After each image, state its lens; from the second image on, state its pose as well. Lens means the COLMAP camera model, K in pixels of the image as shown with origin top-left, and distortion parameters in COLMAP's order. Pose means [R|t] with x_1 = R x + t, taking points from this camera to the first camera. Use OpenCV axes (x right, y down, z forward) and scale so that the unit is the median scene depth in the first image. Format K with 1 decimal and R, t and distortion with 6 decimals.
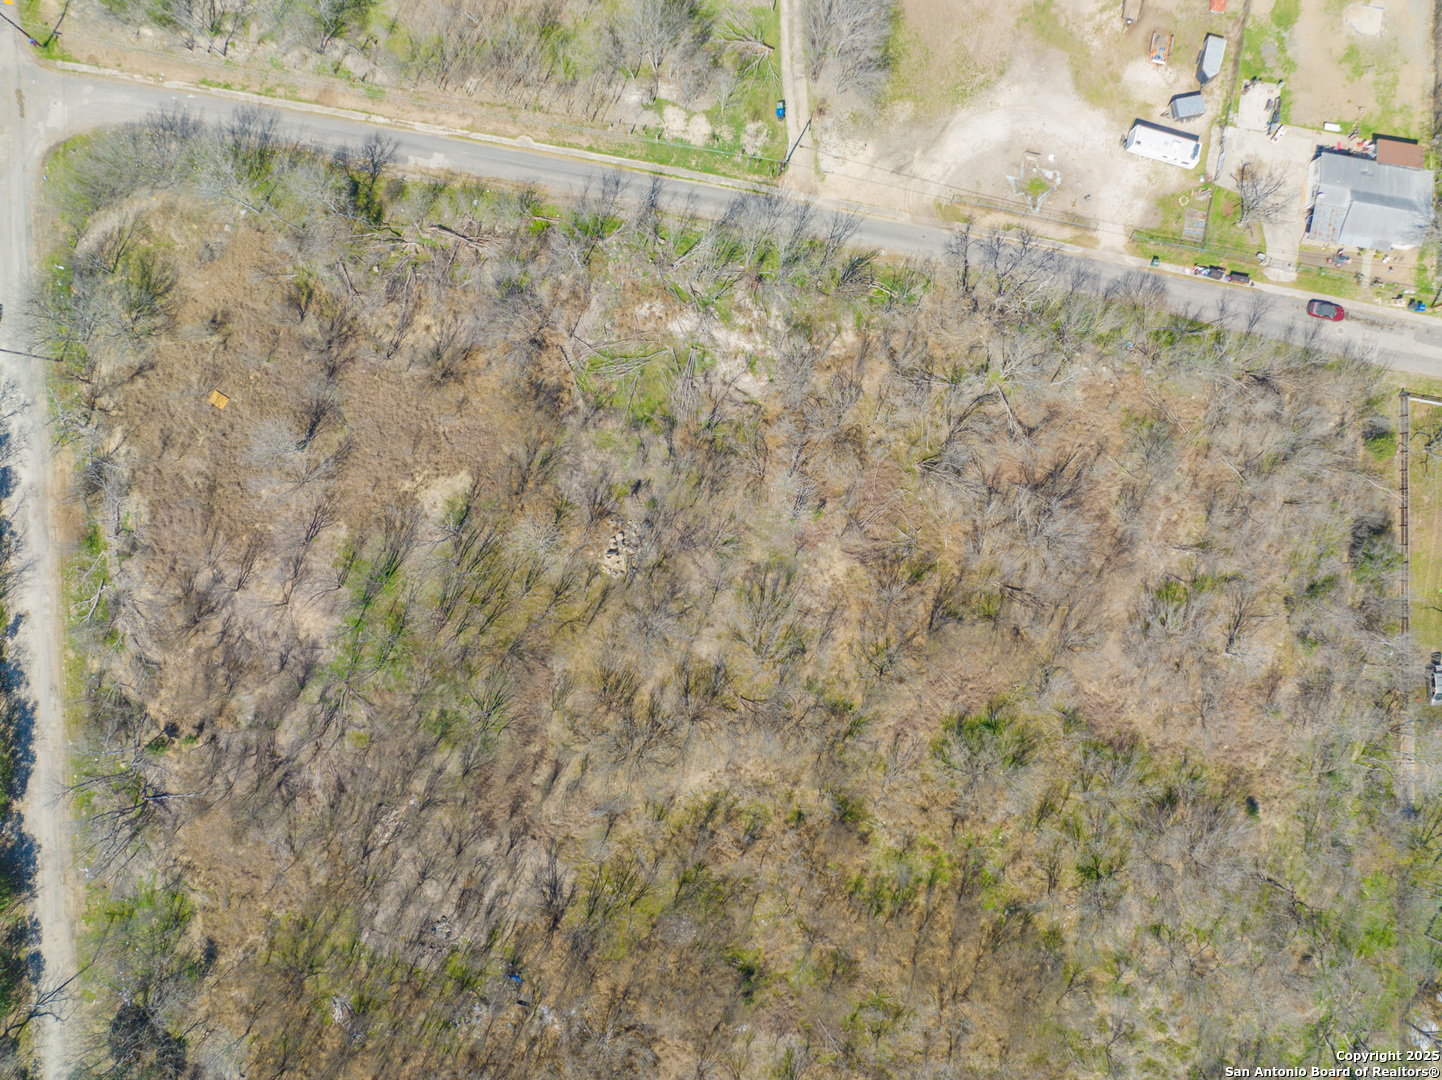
lens RADIAL K [[1022.4, 0, 721.0], [0, 1022.4, 540.0], [0, 0, 1]] dist [-0.064349, 0.040386]
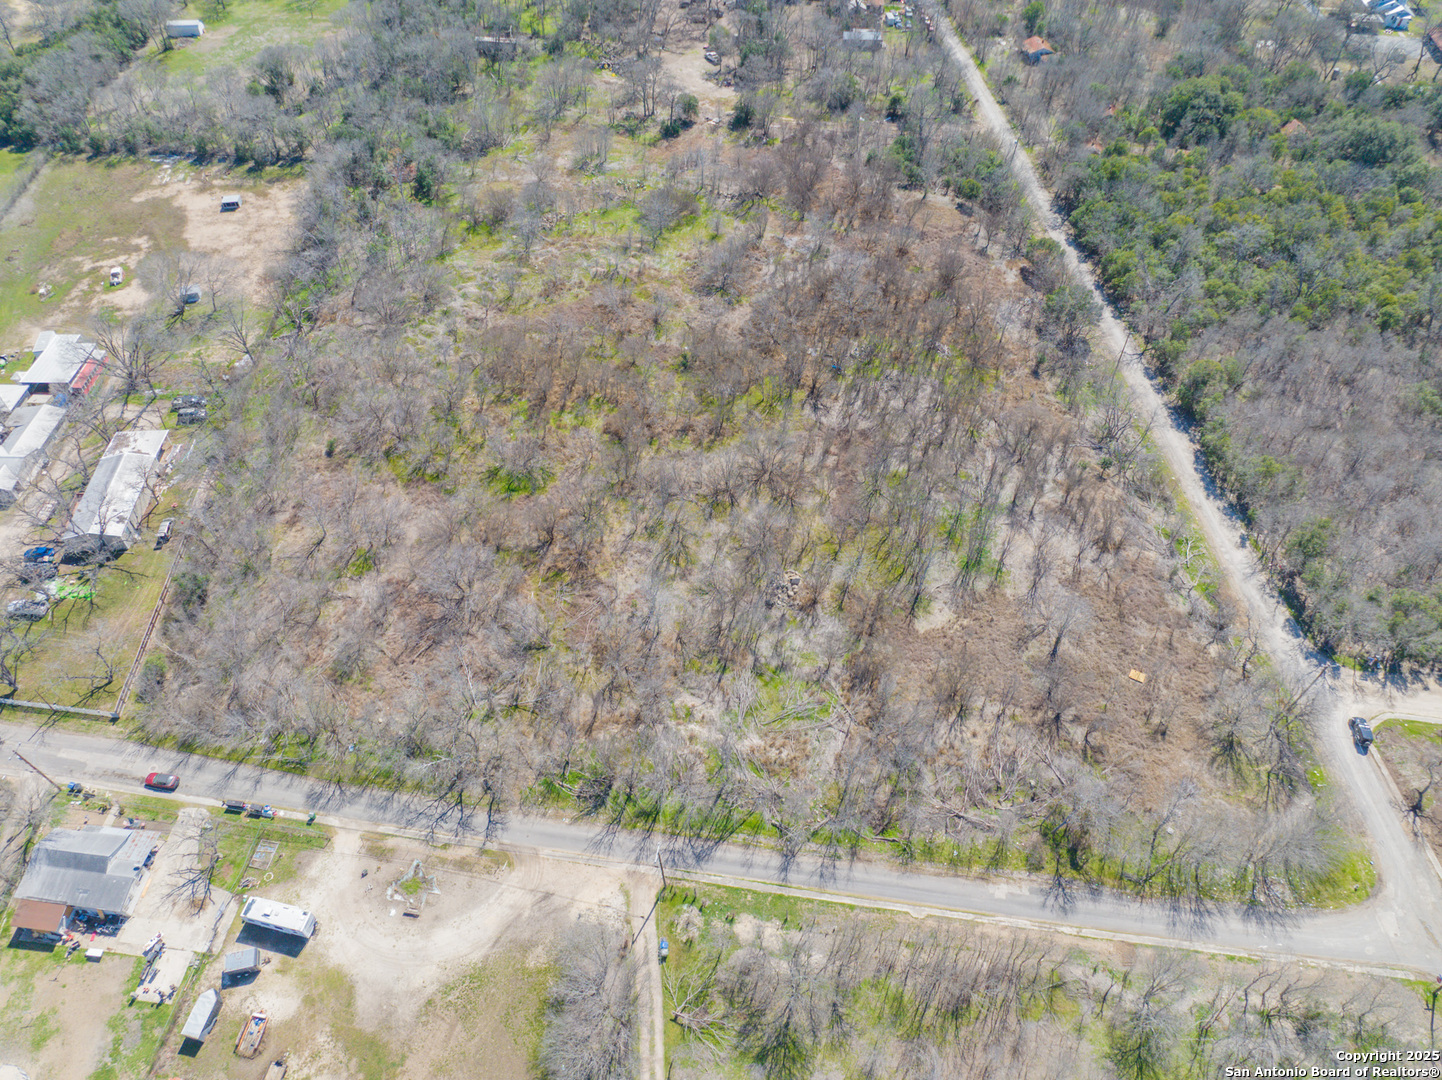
lens RADIAL K [[1022.4, 0, 721.0], [0, 1022.4, 540.0], [0, 0, 1]] dist [-0.064349, 0.040386]
pose [[-0.999259, 0.023522, -0.030471, 0.023697], [-0.037734, -0.755048, 0.654583, -0.767044], [-0.007610, 0.655248, 0.755376, -0.000816]]
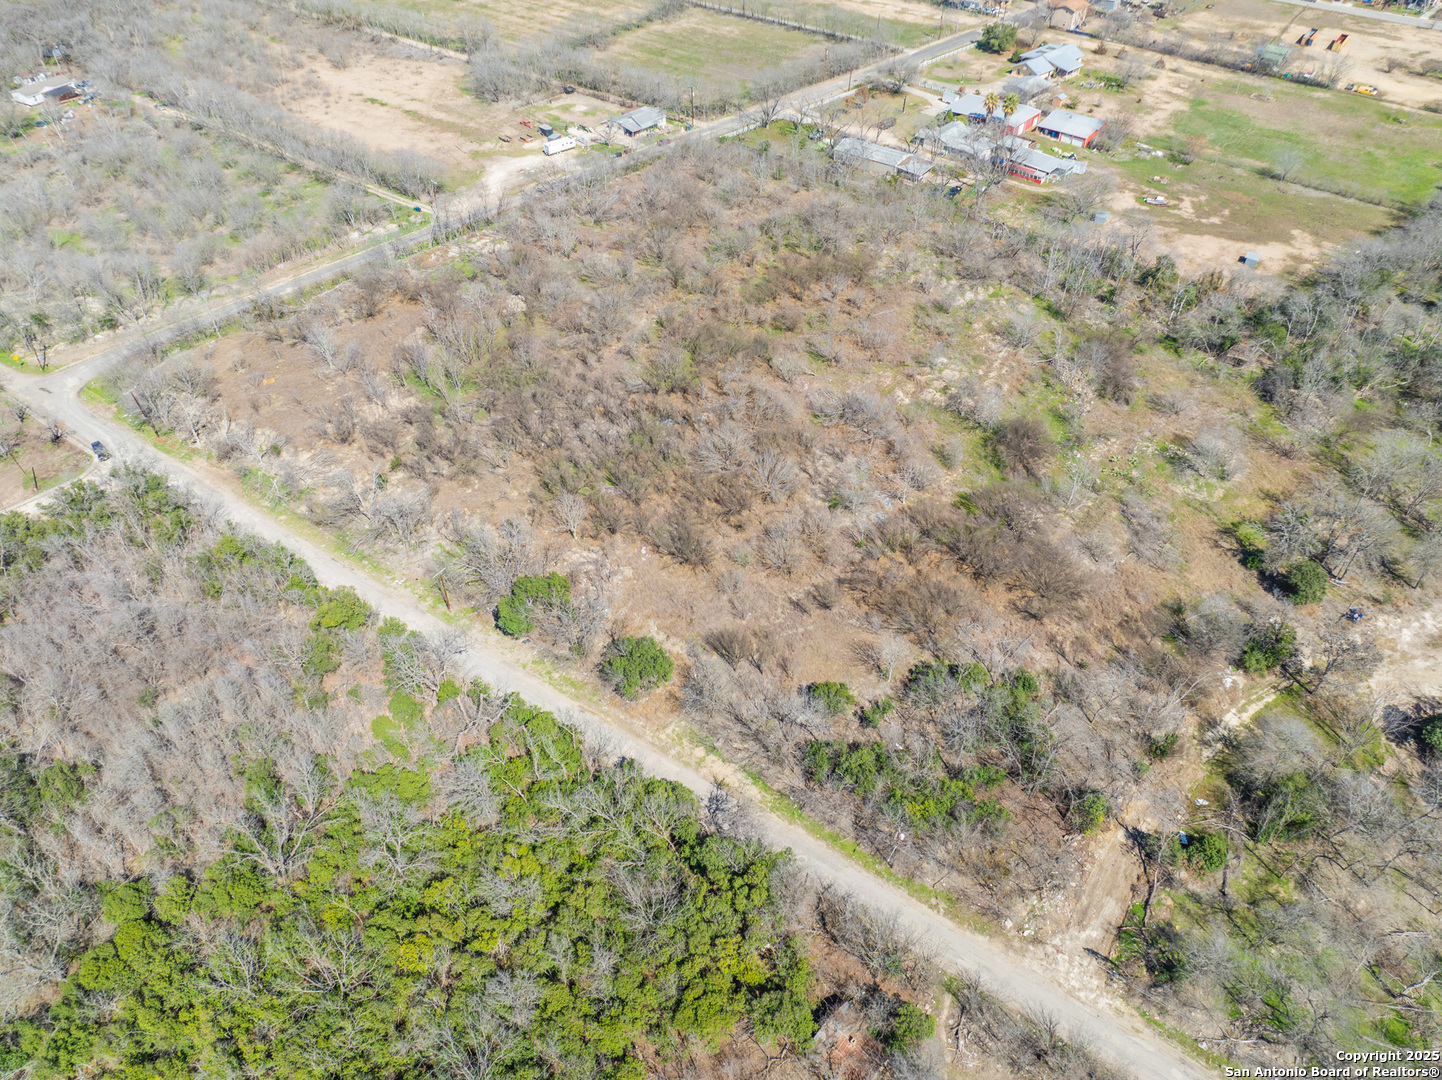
lens RADIAL K [[1022.4, 0, 721.0], [0, 1022.4, 540.0], [0, 0, 1]] dist [-0.064349, 0.040386]
pose [[0.594769, -0.557137, 0.579524, -1.116028], [0.803886, 0.408424, -0.432386, 1.203554], [0.004207, 0.723041, 0.690793, 0.080468]]
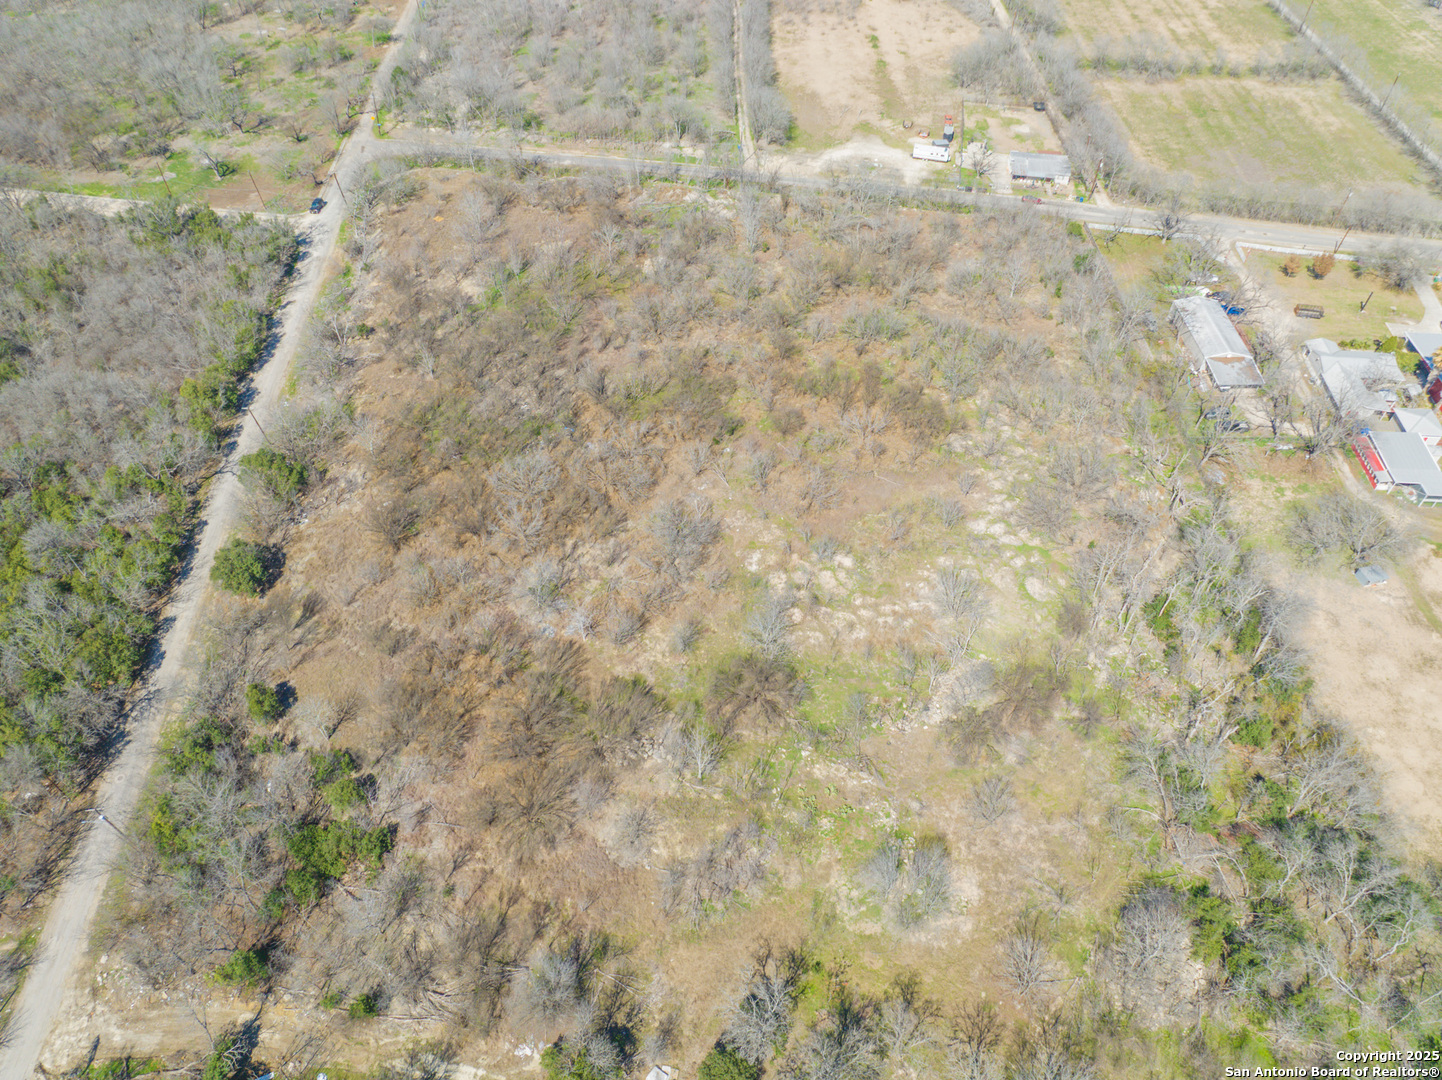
lens RADIAL K [[1022.4, 0, 721.0], [0, 1022.4, 540.0], [0, 0, 1]] dist [-0.064349, 0.040386]
pose [[0.999949, -0.002279, 0.009827, -0.001750], [0.008268, 0.743309, -0.668897, 1.509262], [-0.005780, 0.668945, 0.743290, 0.013922]]
